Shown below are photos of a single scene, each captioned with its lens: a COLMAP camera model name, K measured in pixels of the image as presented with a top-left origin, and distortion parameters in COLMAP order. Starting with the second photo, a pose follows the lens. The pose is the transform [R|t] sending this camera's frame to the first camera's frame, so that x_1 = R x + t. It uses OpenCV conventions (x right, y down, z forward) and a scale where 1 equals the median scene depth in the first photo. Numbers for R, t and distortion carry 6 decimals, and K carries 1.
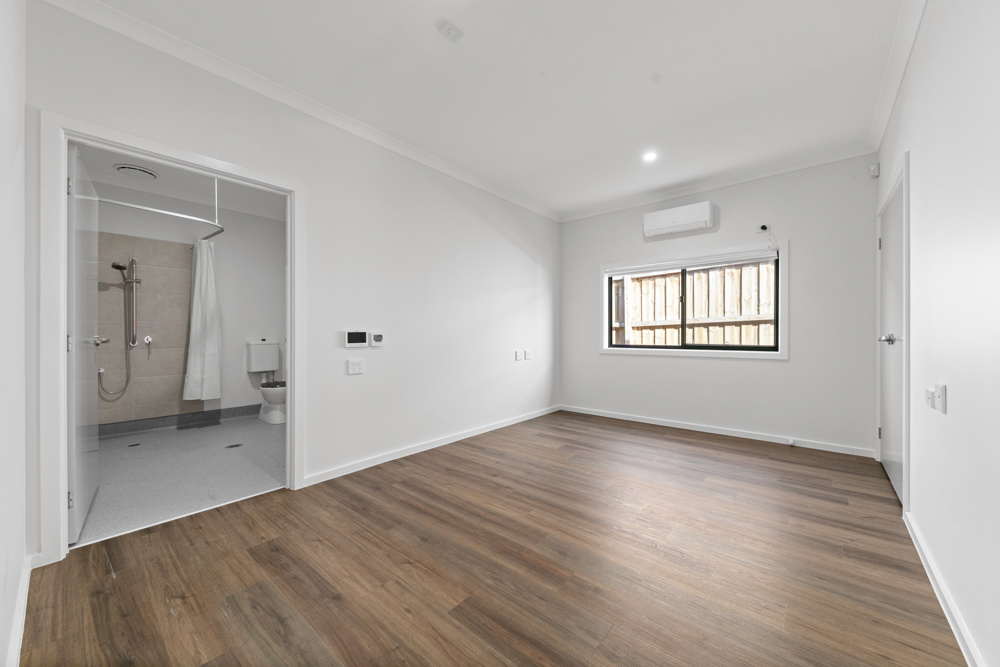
lens RADIAL K [[373.2, 0, 500.0], [0, 373.2, 333.5], [0, 0, 1]] dist [-0.000269, -0.000075]
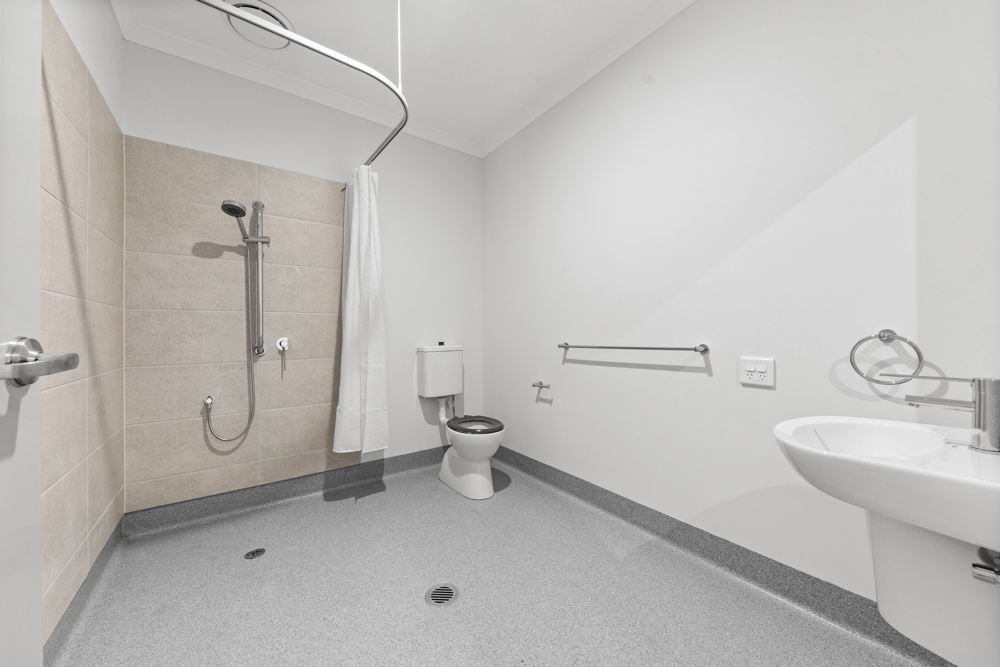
lens RADIAL K [[365.2, 0, 500.0], [0, 365.2, 333.5], [0, 0, 1]] dist [0.000127, 0.000032]
pose [[0.970469, -0.006038, -0.241152, -0.464488], [0.004740, 0.999971, -0.005965, 0.004775], [0.241181, 0.004646, 0.970469, 0.517850]]
